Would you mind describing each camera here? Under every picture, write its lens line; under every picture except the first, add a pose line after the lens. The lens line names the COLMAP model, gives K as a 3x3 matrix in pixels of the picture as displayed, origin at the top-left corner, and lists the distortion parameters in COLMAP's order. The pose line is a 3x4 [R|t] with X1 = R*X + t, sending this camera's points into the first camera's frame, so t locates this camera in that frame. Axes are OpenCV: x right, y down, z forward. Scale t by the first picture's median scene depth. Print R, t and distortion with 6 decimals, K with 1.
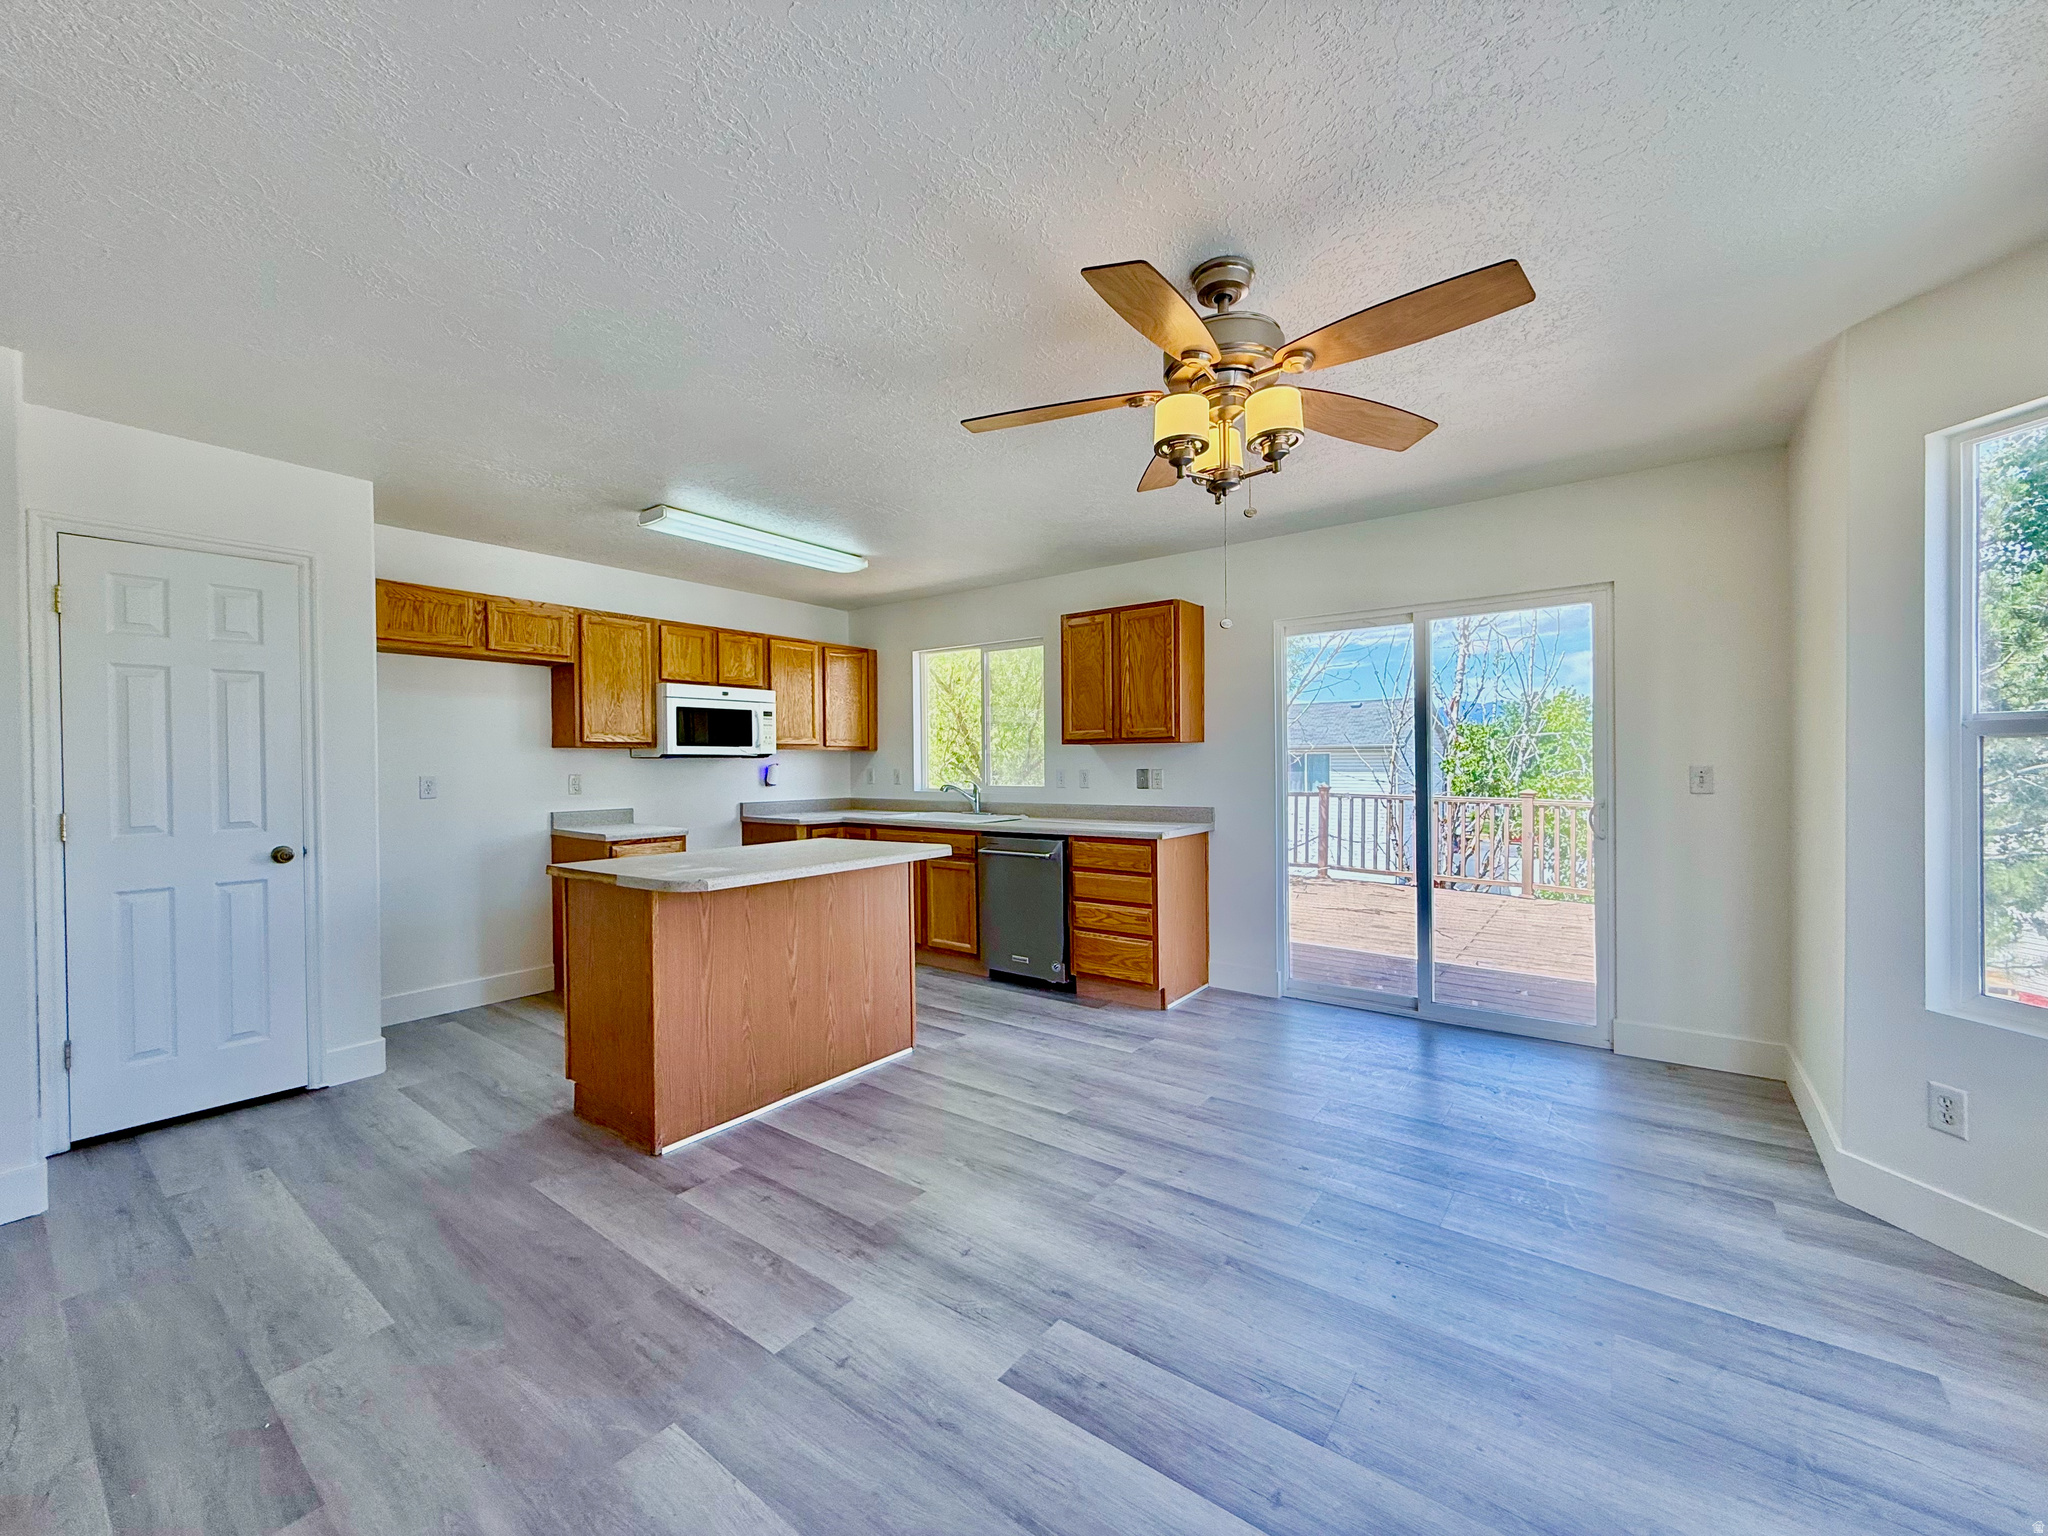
lens RADIAL K [[822.5, 0, 1024.0], [0, 822.5, 768.0], [0, 0, 1]] dist [-0.000438, 0.000087]
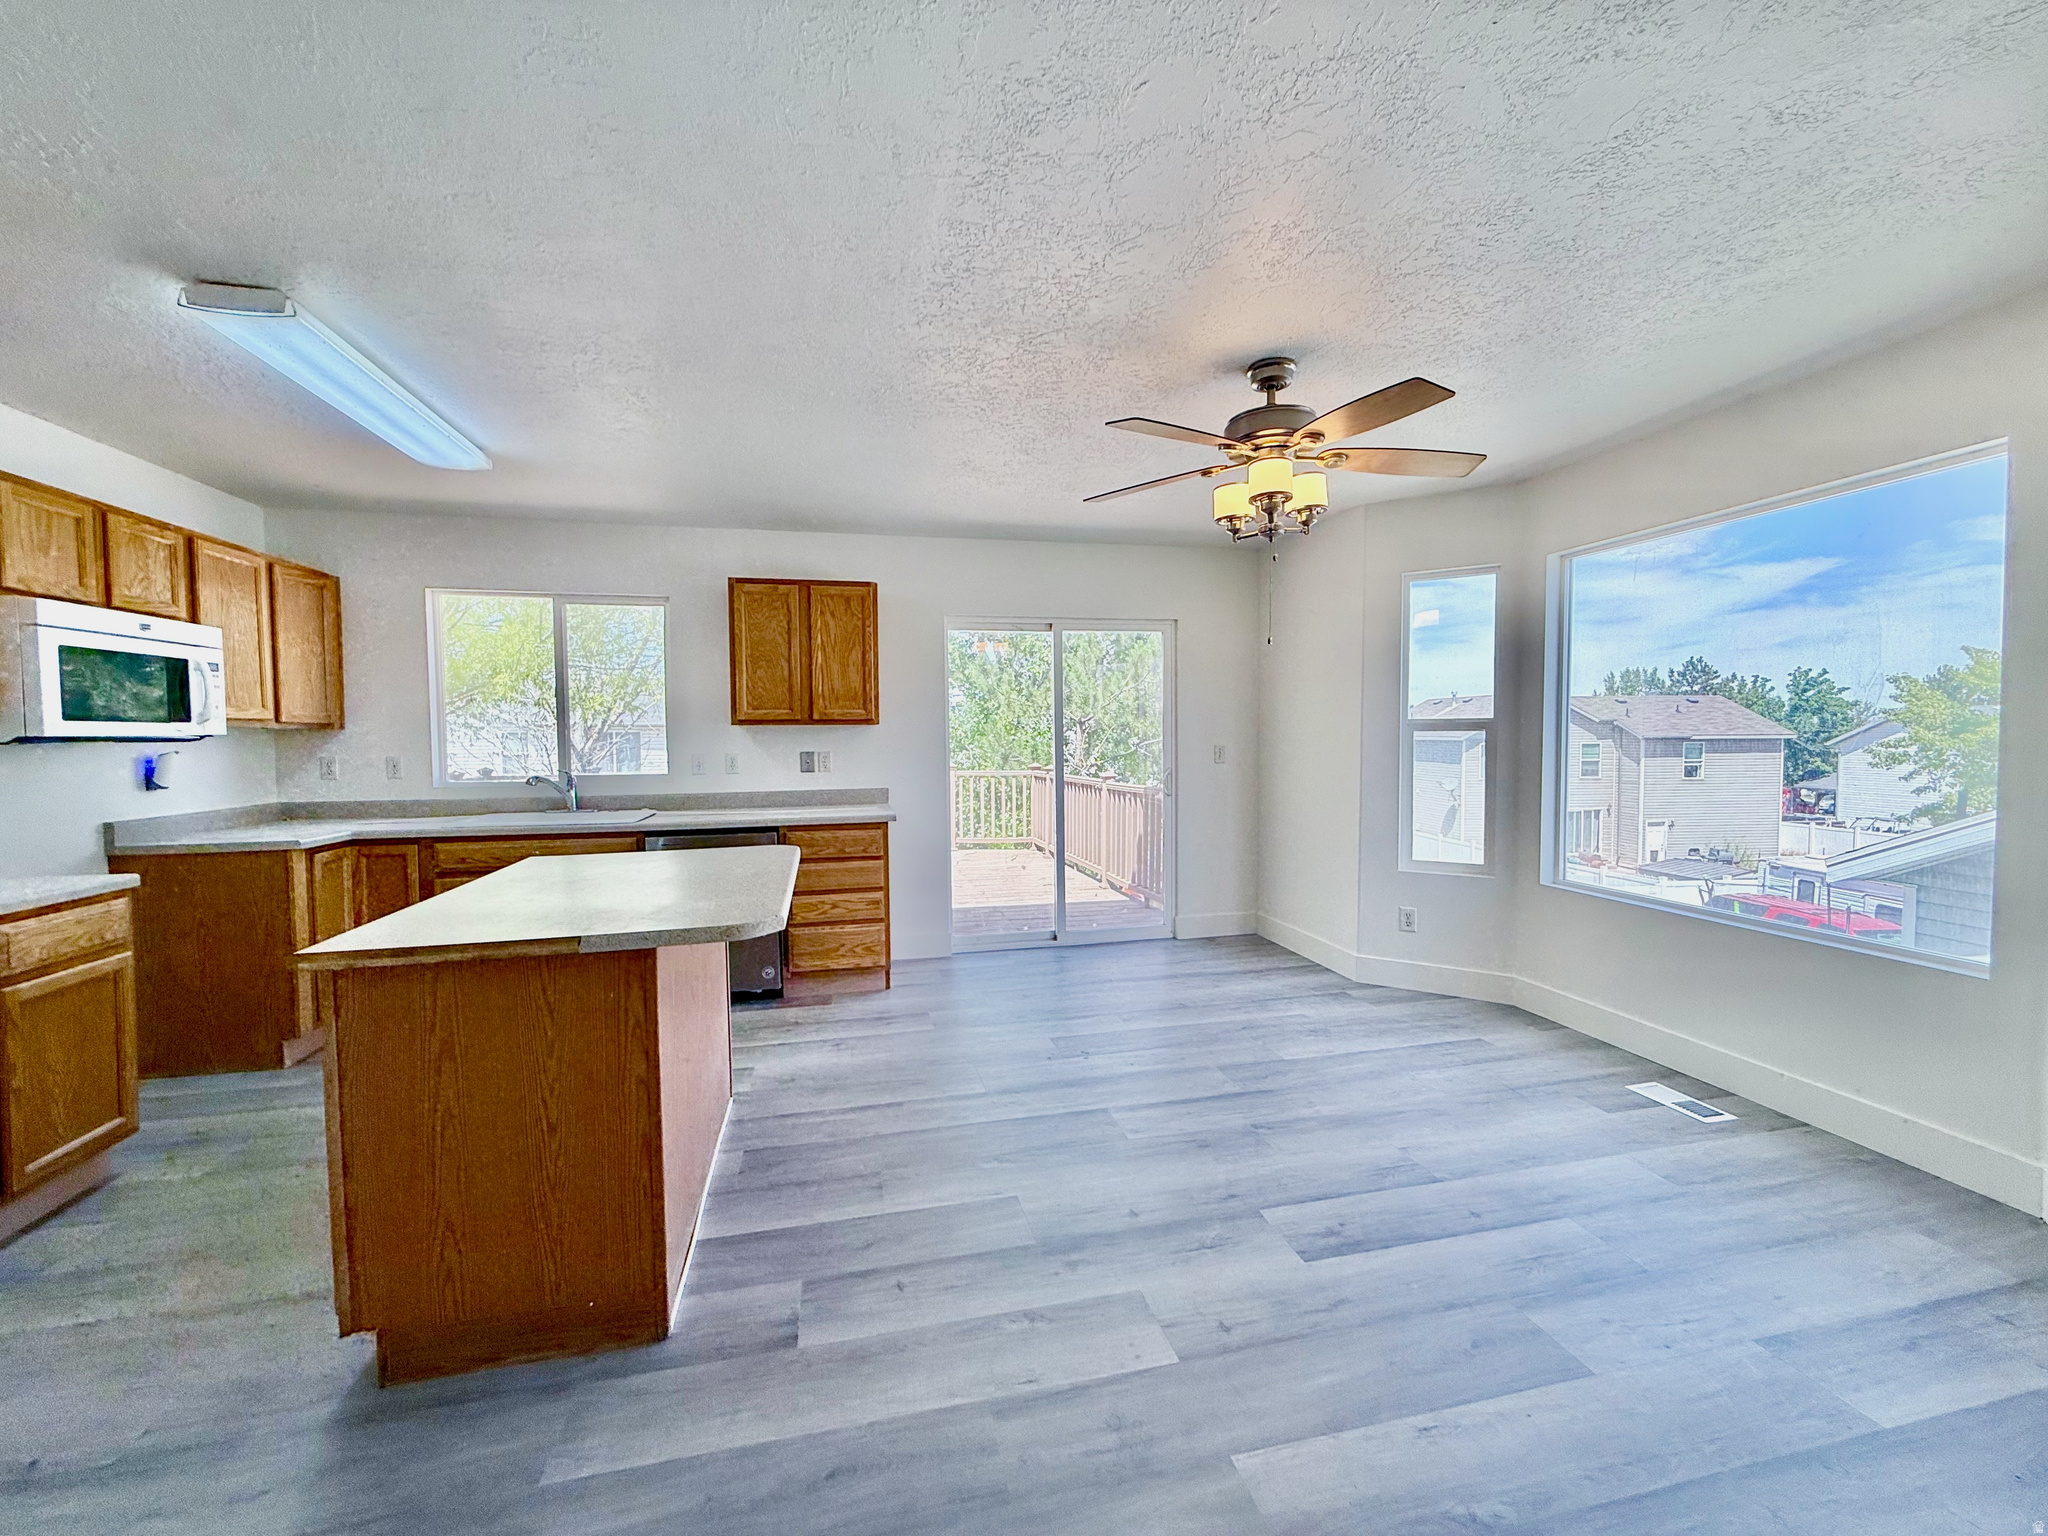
lens RADIAL K [[816.6, 0, 1024.0], [0, 816.6, 768.0], [0, 0, 1]] dist [-0.001073, 0.000056]
pose [[0.643962, -0.029733, 0.764480, -0.476331], [0.008063, 0.999453, 0.032080, -0.009523], [-0.765015, -0.014494, 0.643849, 0.221269]]
